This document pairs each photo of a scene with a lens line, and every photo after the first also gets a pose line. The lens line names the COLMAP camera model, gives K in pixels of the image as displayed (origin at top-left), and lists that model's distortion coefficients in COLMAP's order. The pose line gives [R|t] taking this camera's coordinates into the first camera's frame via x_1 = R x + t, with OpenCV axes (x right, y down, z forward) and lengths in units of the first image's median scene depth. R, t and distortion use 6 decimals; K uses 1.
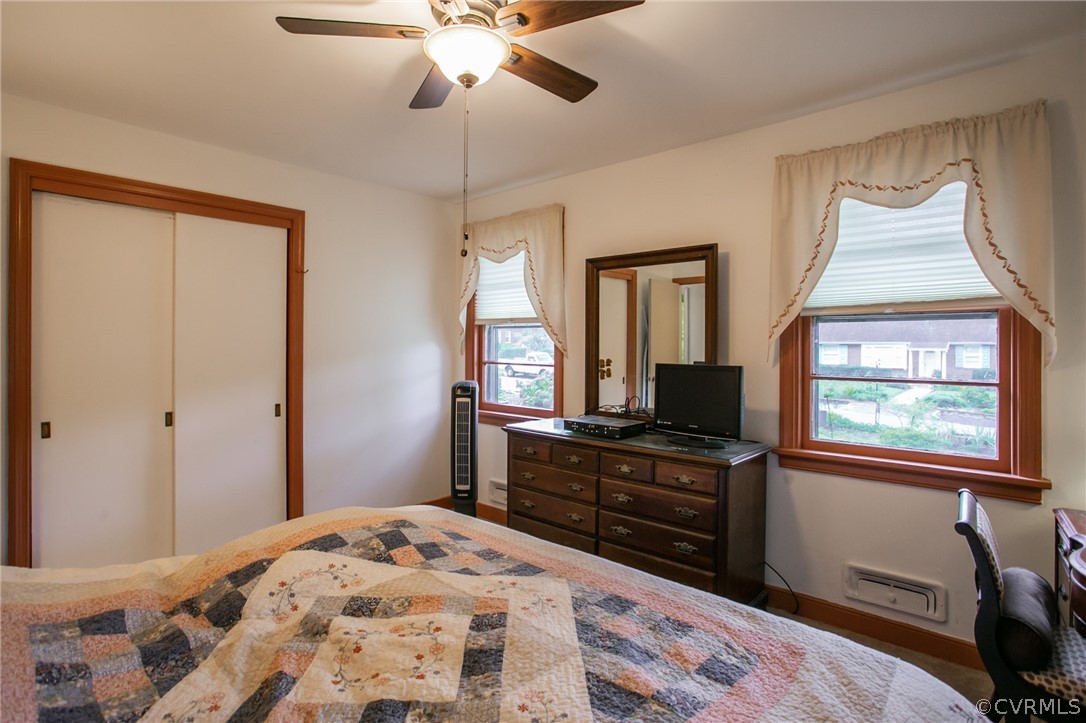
lens RADIAL K [[546.5, 0, 549.8], [0, 546.5, 341.1], [0, 0, 1]] dist [-0.021111, 0.004987]
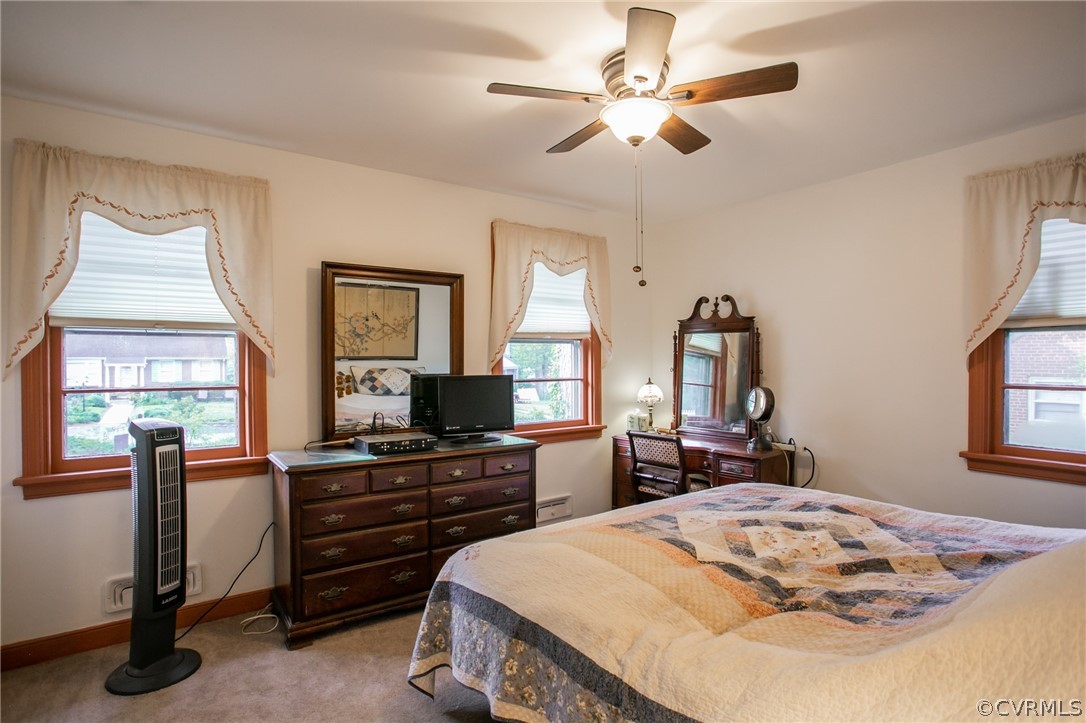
lens RADIAL K [[550.8, 0, 541.9], [0, 550.8, 360.7], [0, 0, 1]] dist [-0.043710, 0.002643]
pose [[0.223809, -0.006585, 0.974611, -0.708775], [-0.001253, 0.999974, 0.007044, 0.002112], [-0.974632, -0.002797, 0.223795, 0.471034]]
